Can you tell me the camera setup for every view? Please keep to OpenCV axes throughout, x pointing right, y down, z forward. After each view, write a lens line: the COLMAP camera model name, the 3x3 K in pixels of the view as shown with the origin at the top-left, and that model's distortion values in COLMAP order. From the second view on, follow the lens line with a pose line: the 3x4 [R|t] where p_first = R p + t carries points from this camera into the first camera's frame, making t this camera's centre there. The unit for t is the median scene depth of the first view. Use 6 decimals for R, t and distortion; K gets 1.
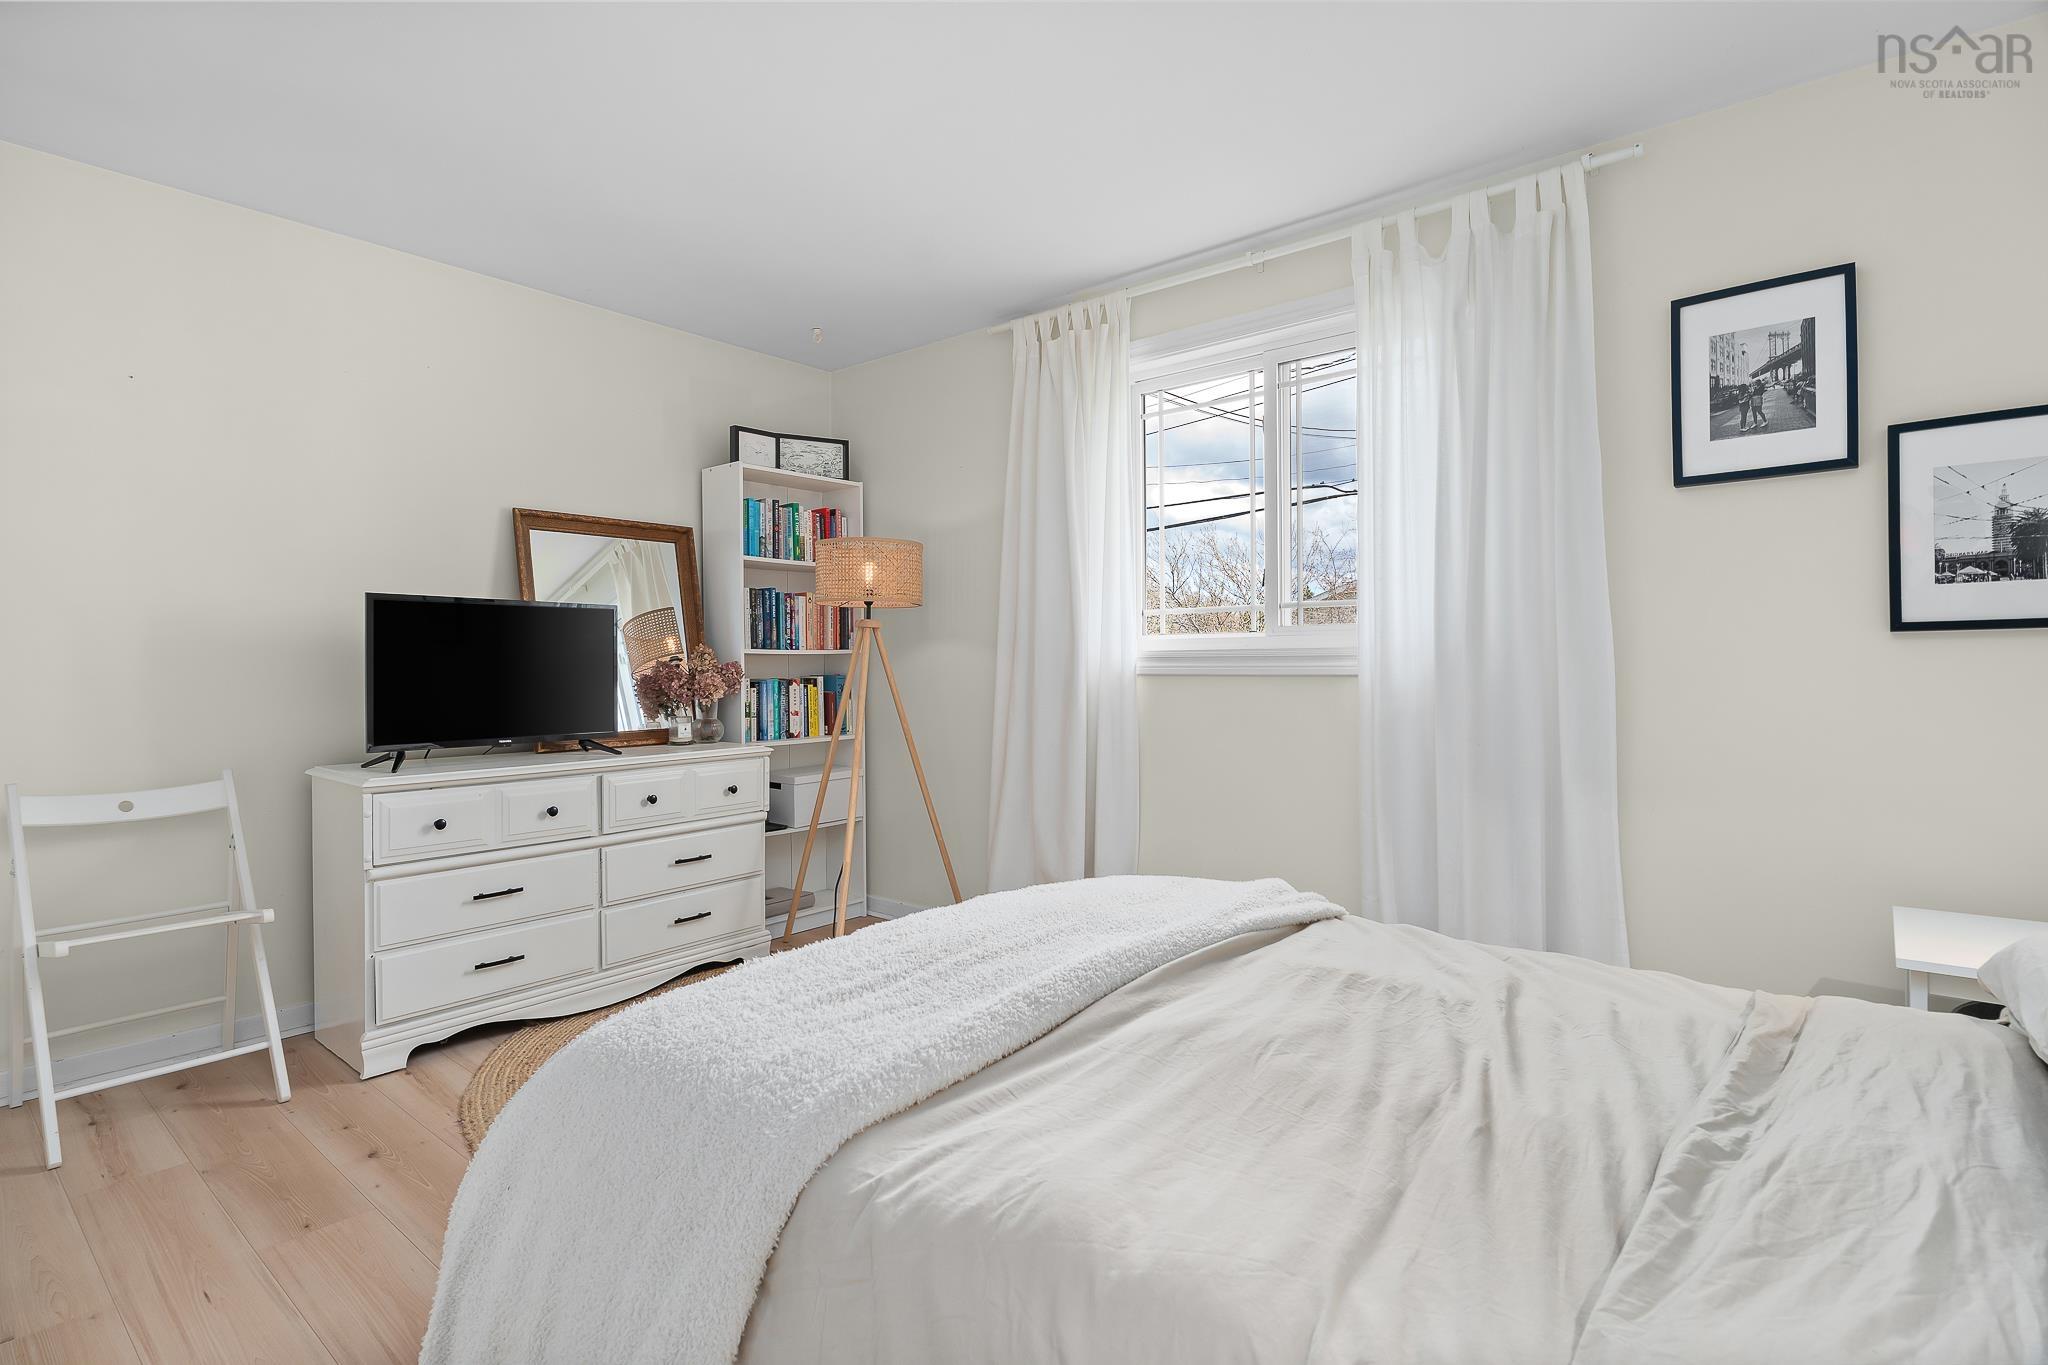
lens RADIAL K [[1033.4, 0, 1015.4], [0, 1033.4, 662.0], [0, 0, 1]] dist [-0.002811, -0.000464]
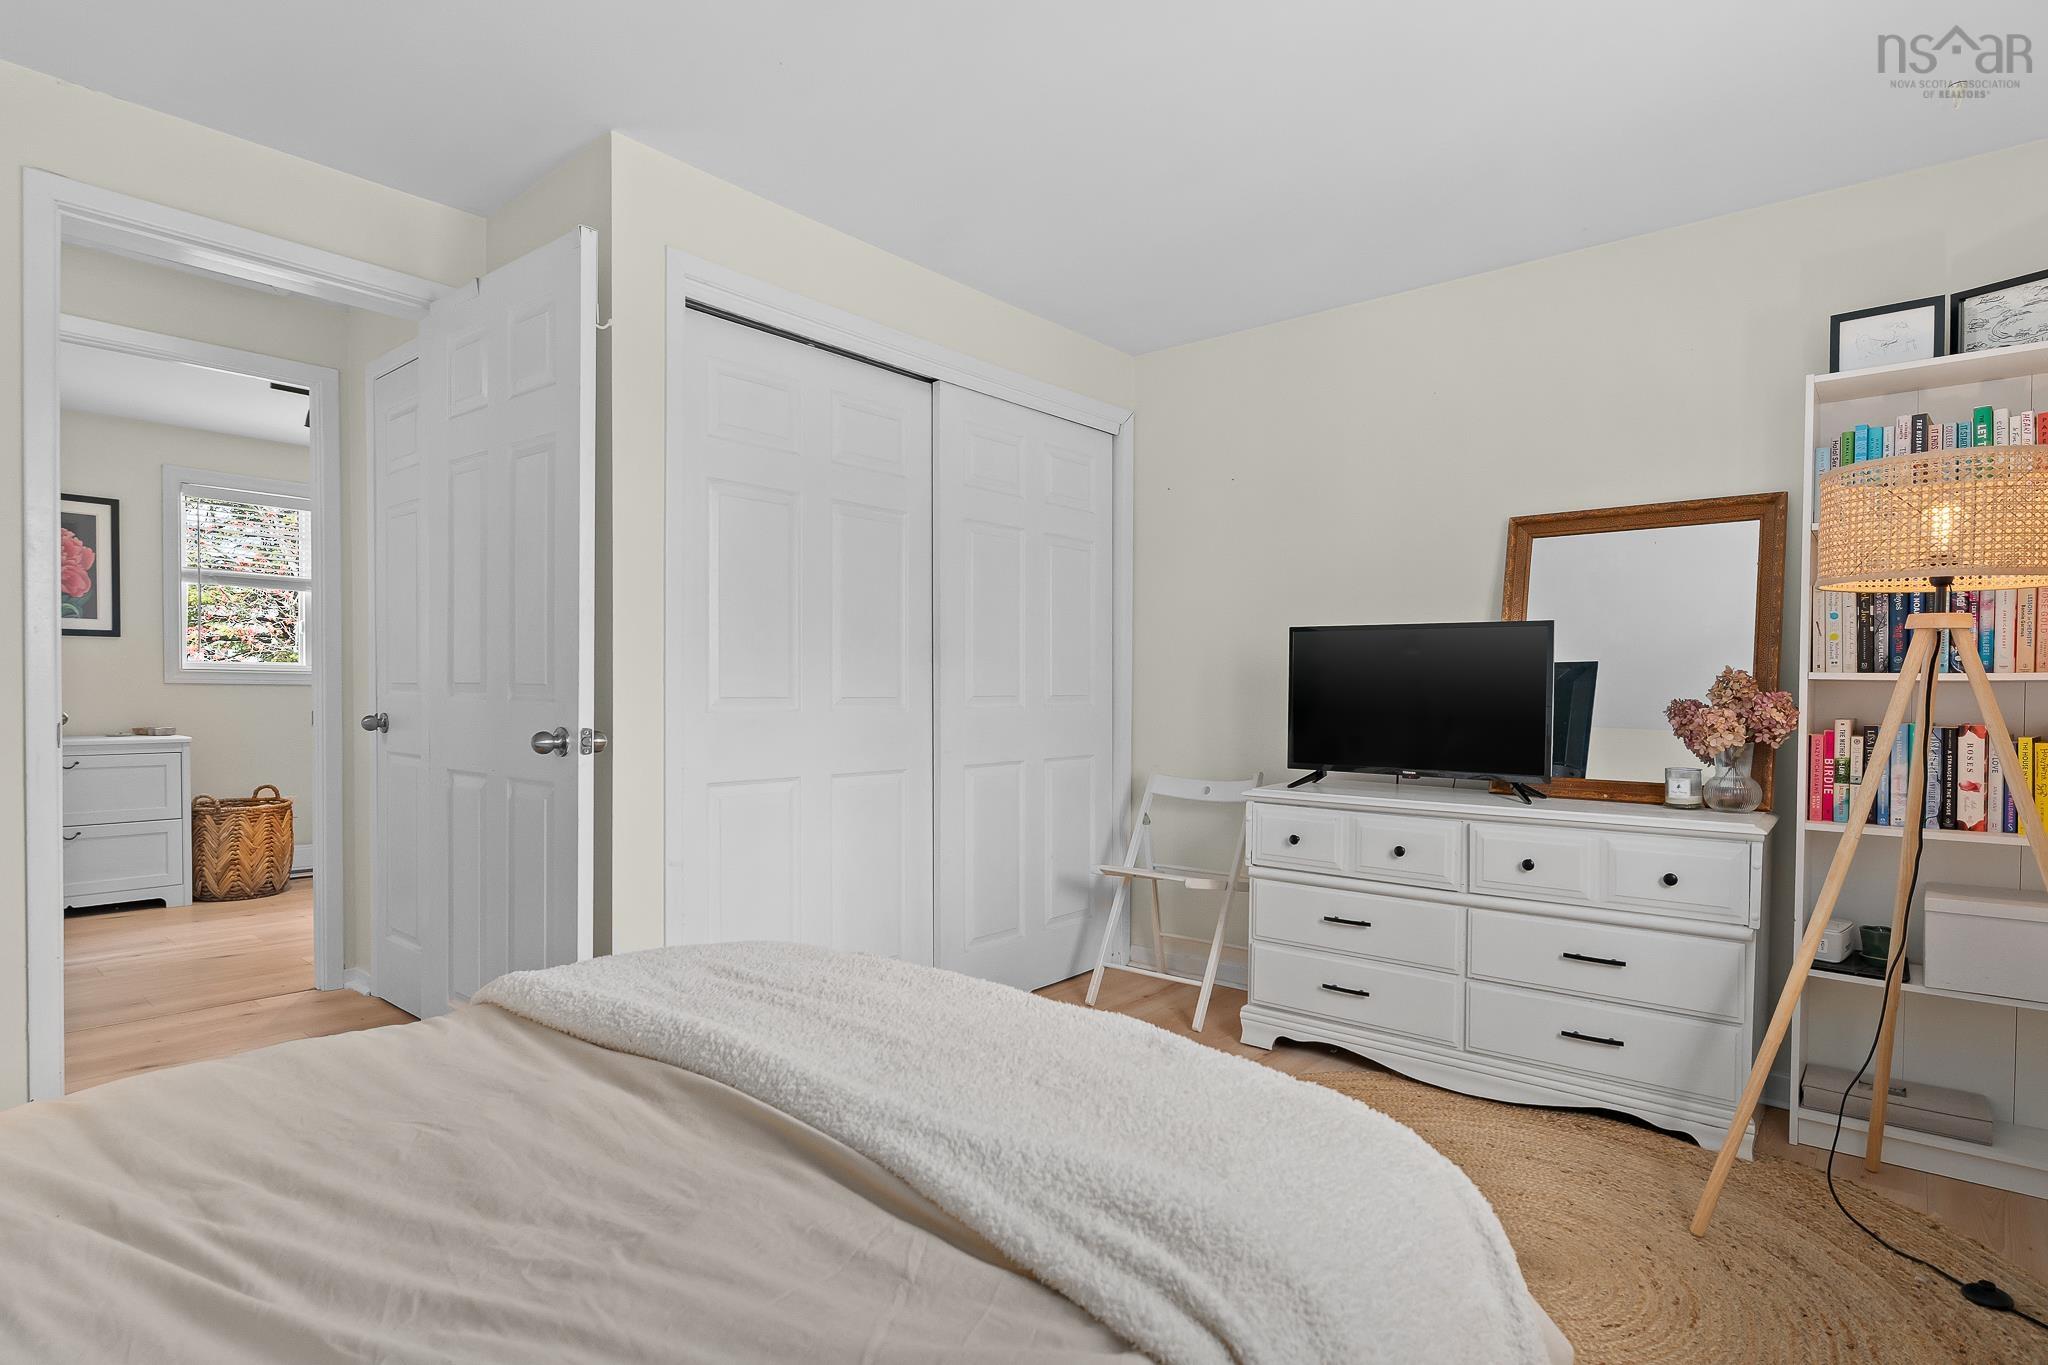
lens RADIAL K [[1055.8, 0, 1024.0], [0, 1055.8, 682.5], [0, 0, 1]] dist [0.000633, 0.000618]
pose [[-0.040395, -0.002775, -0.999180, 0.540426], [-0.007350, 0.999970, -0.002480, -0.001727], [0.999157, 0.007244, -0.040414, 0.739857]]
